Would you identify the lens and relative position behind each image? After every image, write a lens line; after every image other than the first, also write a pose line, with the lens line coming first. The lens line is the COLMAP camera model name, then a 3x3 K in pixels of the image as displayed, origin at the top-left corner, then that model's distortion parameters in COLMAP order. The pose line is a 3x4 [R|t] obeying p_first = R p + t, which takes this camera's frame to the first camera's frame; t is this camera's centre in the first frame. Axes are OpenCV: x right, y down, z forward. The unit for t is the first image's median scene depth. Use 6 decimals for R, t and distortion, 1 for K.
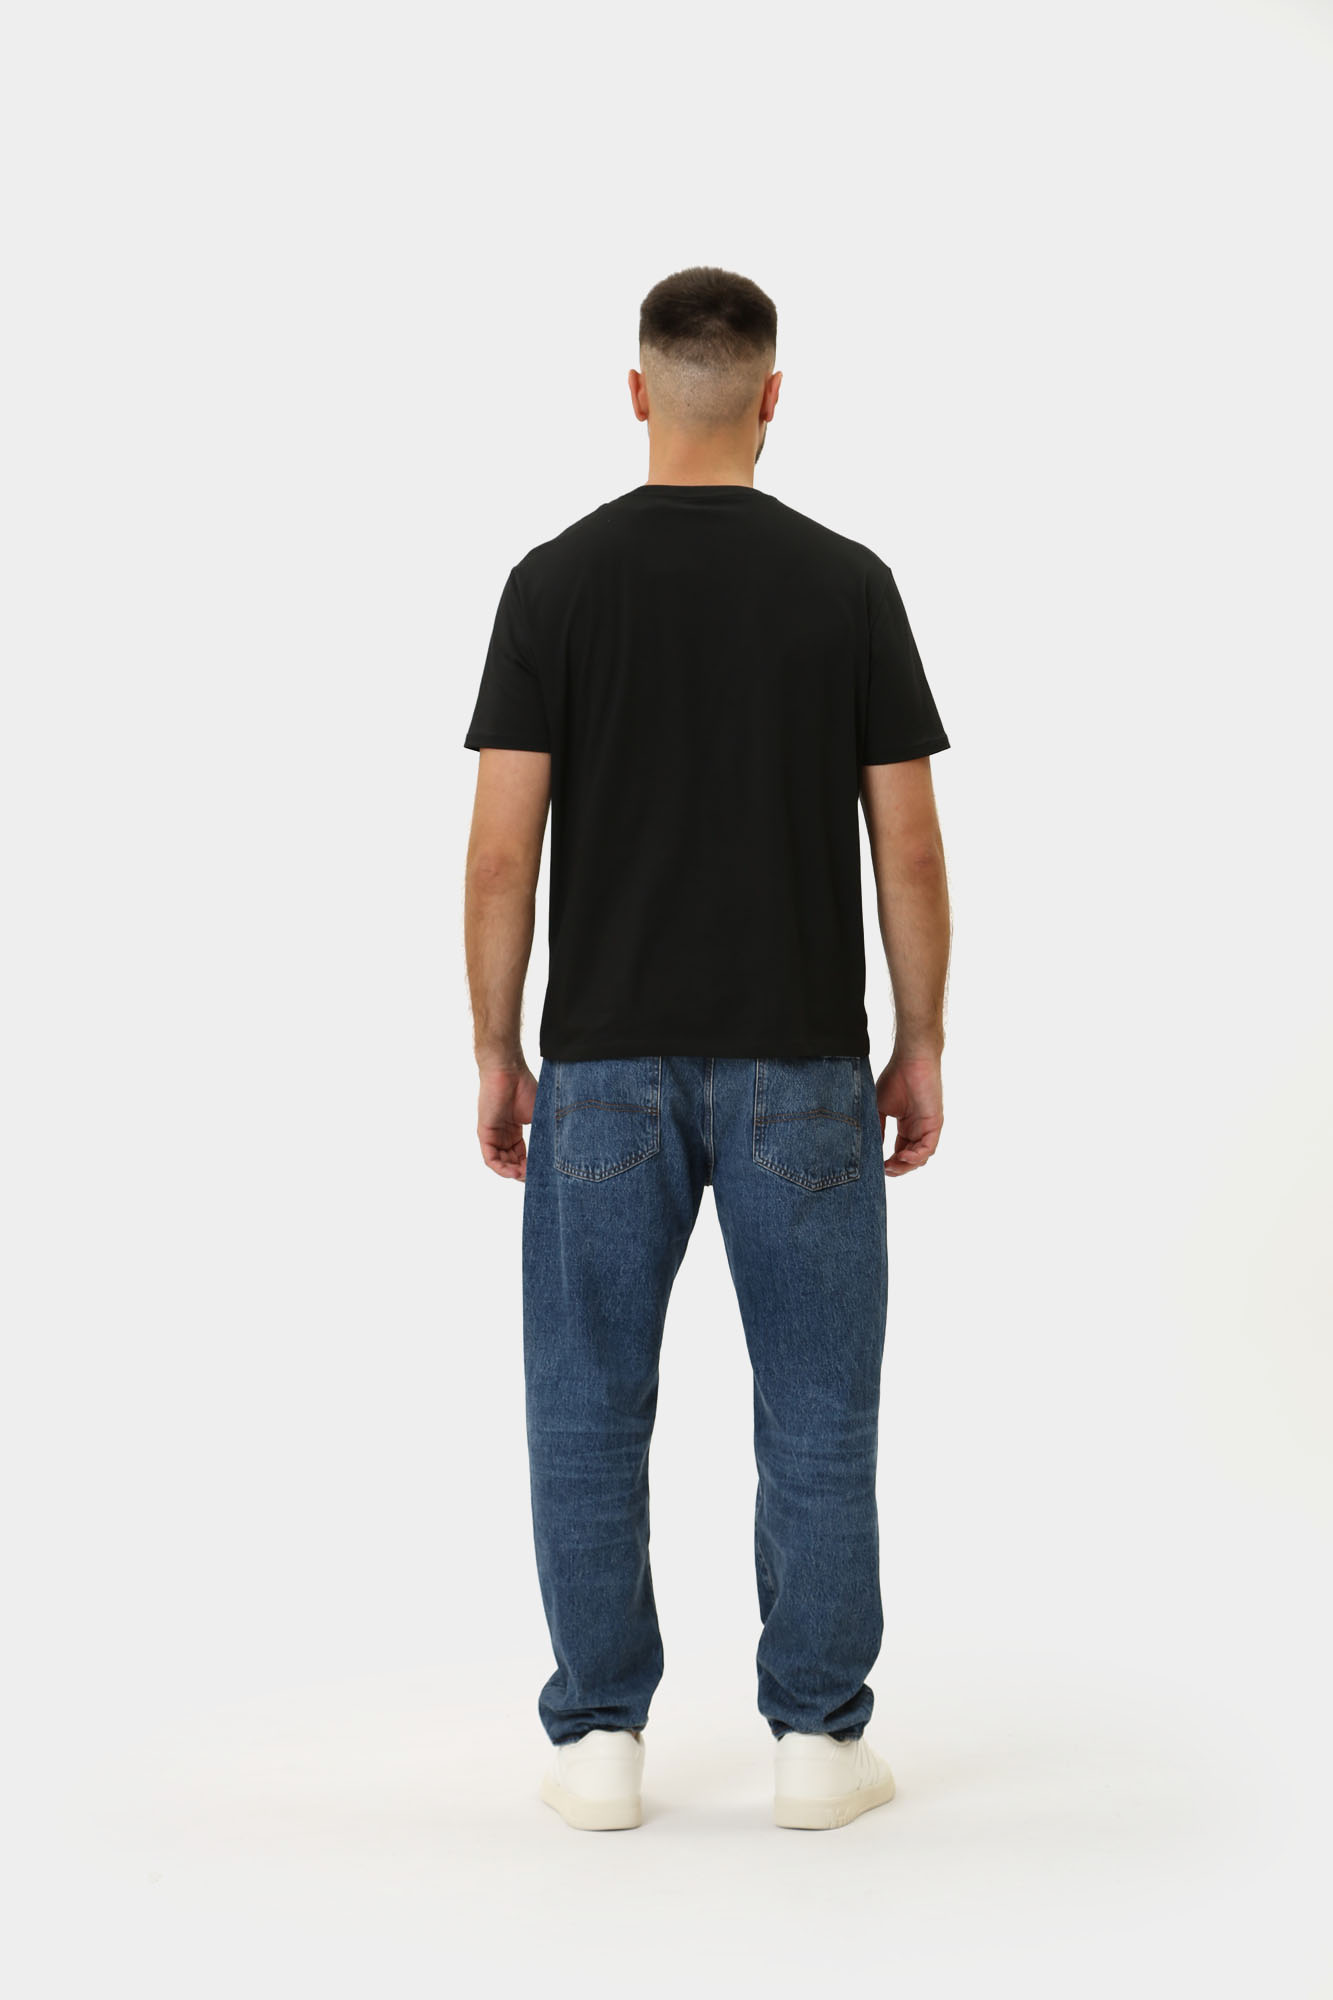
lens RADIAL K [[4867.6, 0, 666.5], [0, 4867.6, 1000.0], [0, 0, 1]] dist [-0.619760, -0.051395]
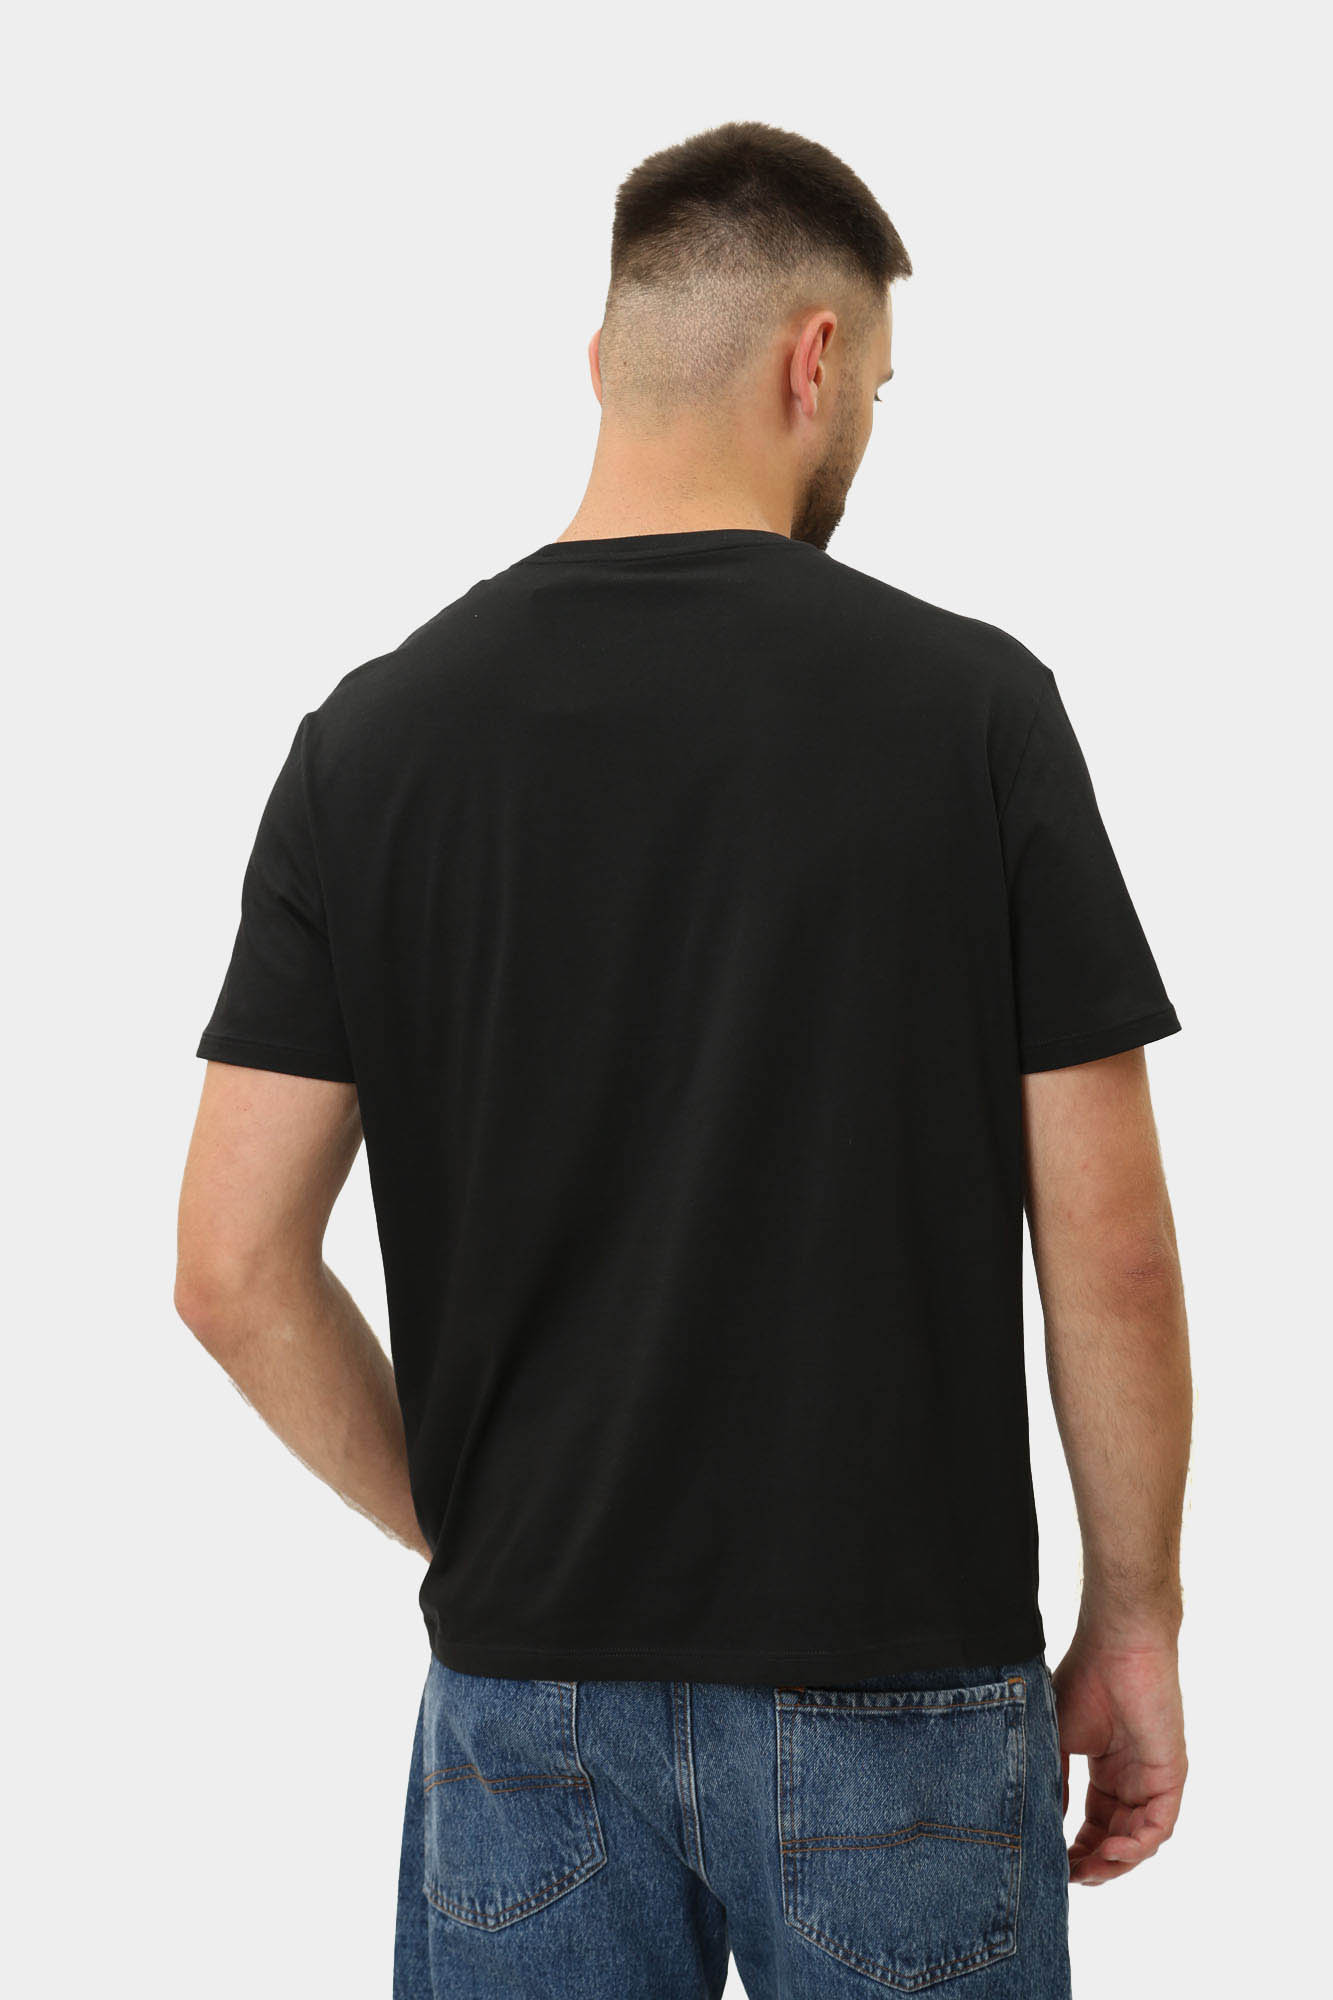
lens RADIAL K [[6064.7, 0, 666.5], [0, 6064.7, 1000.0], [0, 0, 1]] dist [-1.984855, 61.290811]
pose [[0.999050, -0.011214, -0.042120, 0.030170], [0.009961, 0.999505, -0.029844, -0.038358], [0.042434, 0.029396, 0.998667, 0.371105]]
